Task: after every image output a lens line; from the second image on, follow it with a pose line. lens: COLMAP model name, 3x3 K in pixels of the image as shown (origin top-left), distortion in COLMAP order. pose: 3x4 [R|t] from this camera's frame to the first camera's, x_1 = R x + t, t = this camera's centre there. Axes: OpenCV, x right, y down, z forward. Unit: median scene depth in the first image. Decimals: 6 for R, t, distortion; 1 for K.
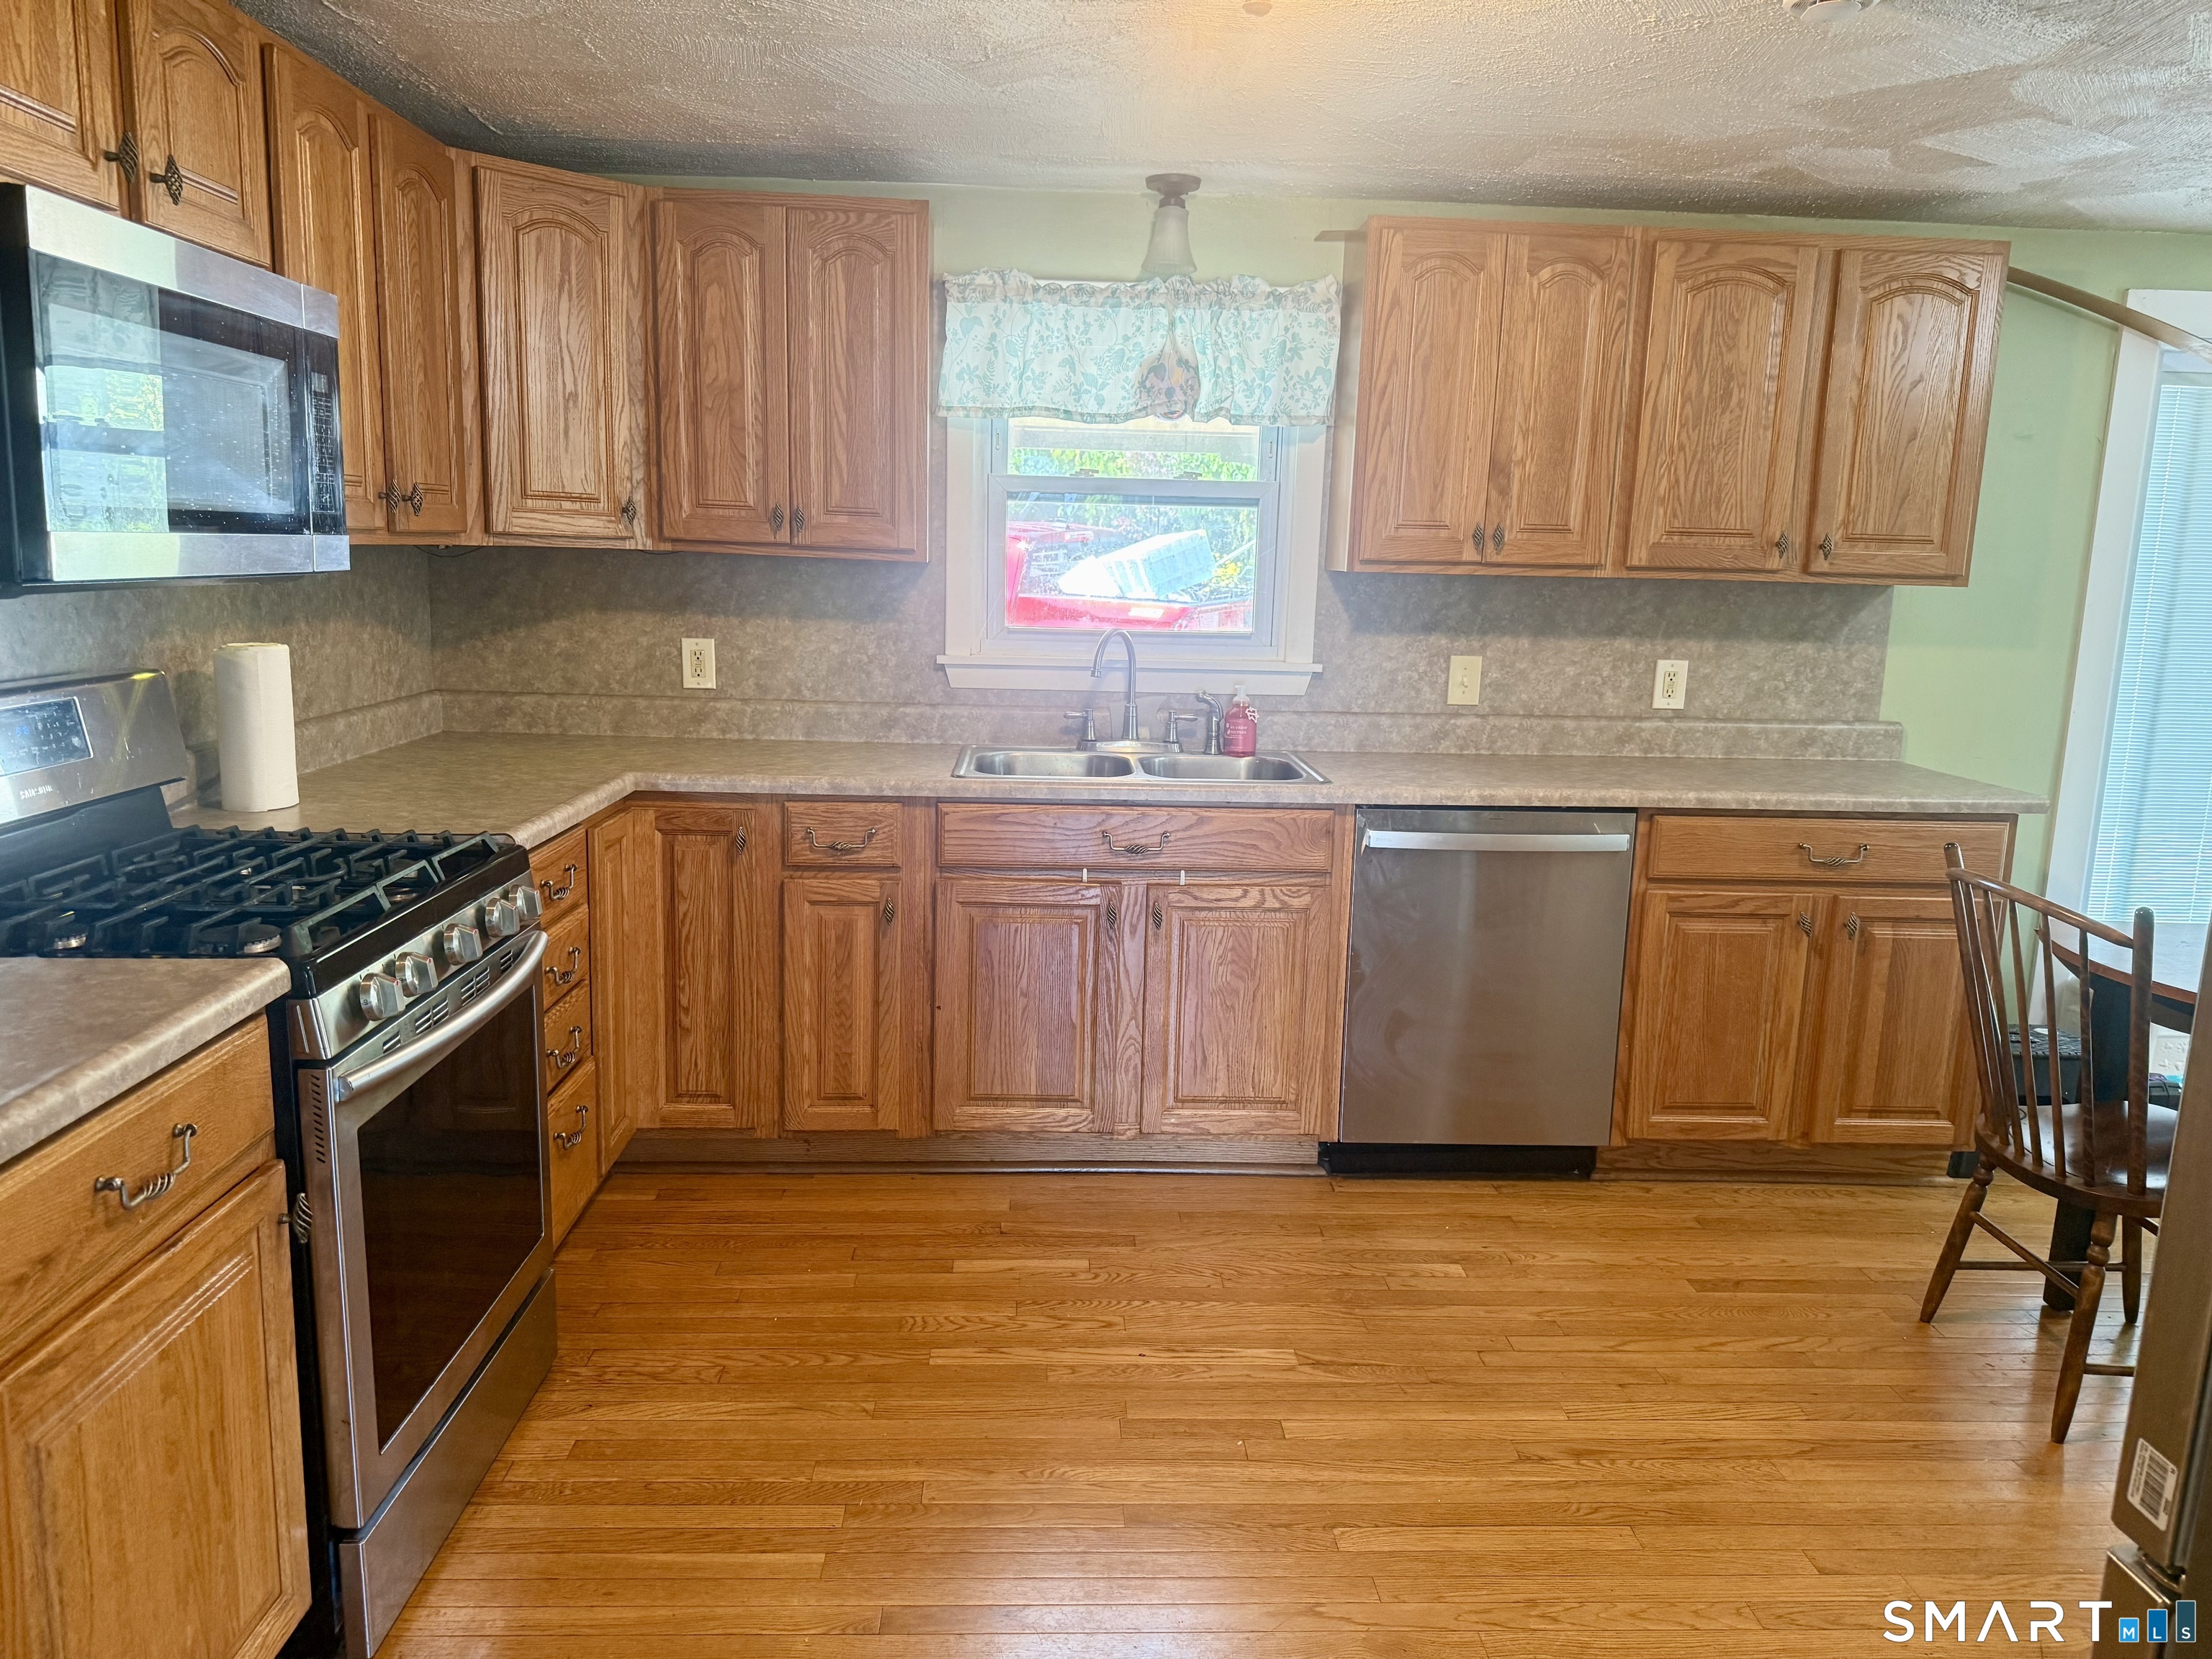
lens RADIAL K [[1520.5, 0, 1106.0], [0, 1520.5, 829.5], [0, 0, 1]] dist [0.152936, -0.337536]
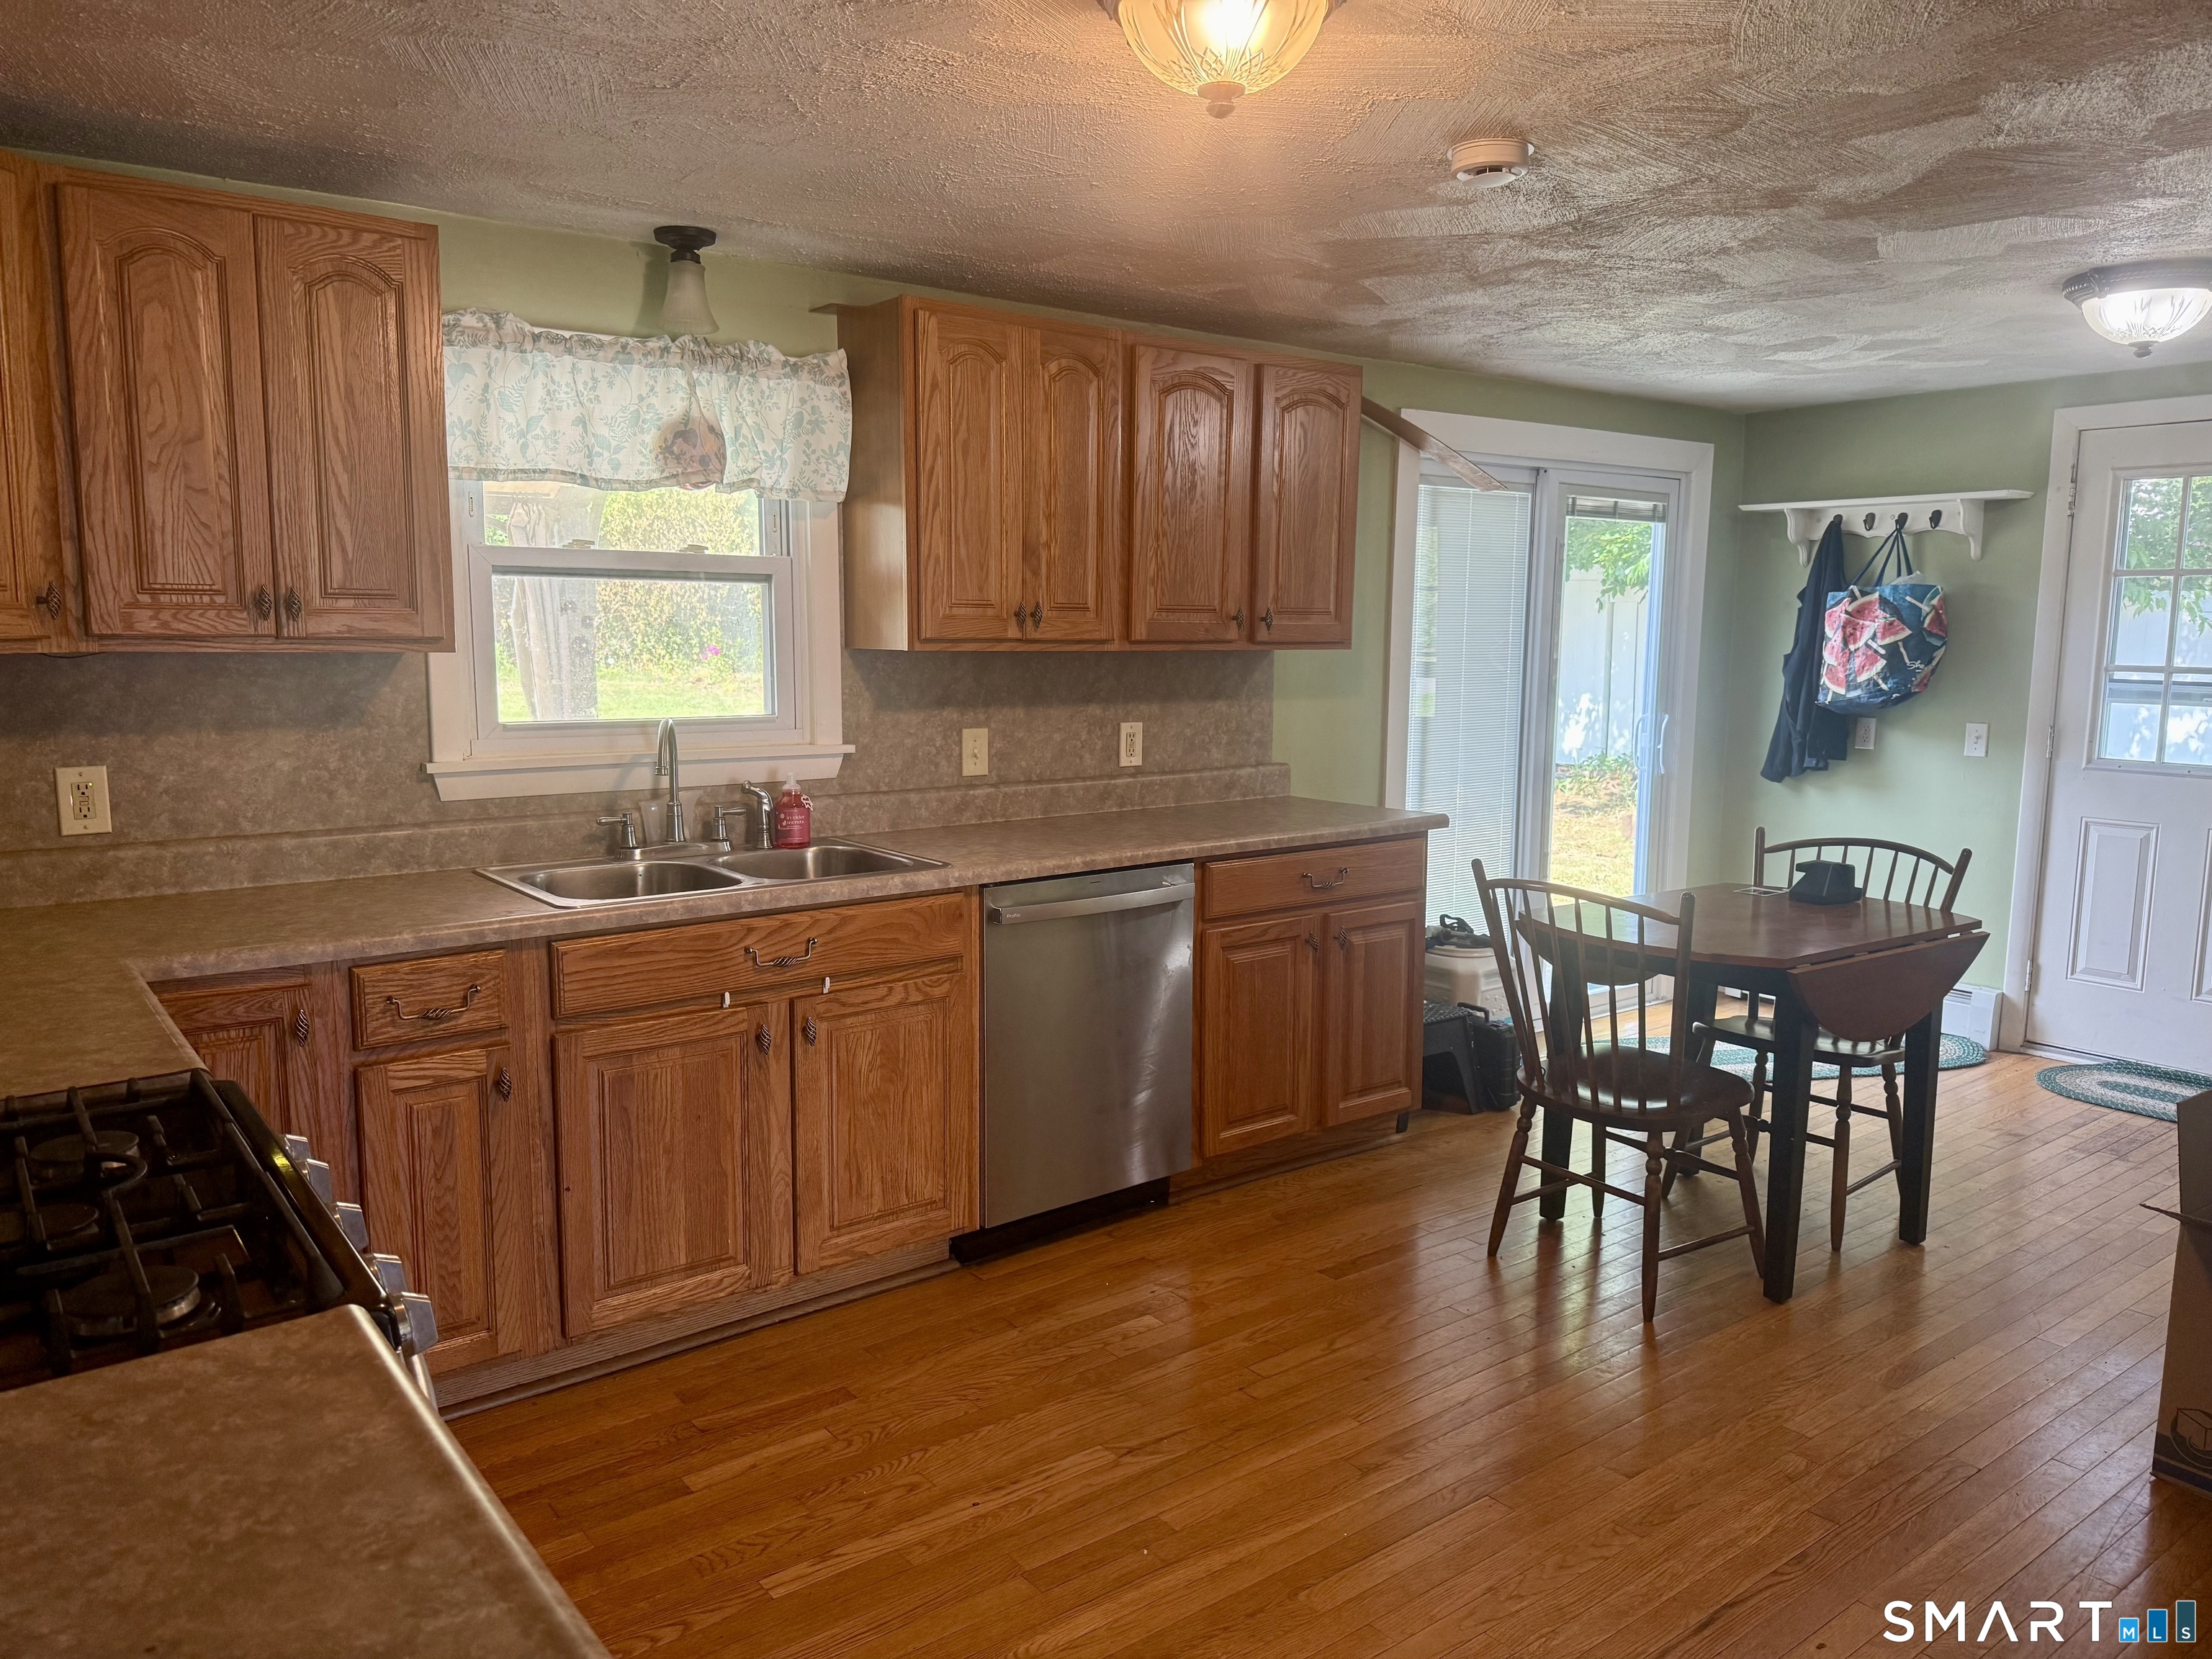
lens RADIAL K [[1520.5, 0, 1106.0], [0, 1520.5, 829.5], [0, 0, 1]] dist [0.152936, -0.337536]
pose [[0.818861, -0.097190, 0.565703, -0.305386], [0.117823, 0.993035, 0.000057, -0.039405], [-0.561769, 0.066607, 0.824609, 0.126889]]
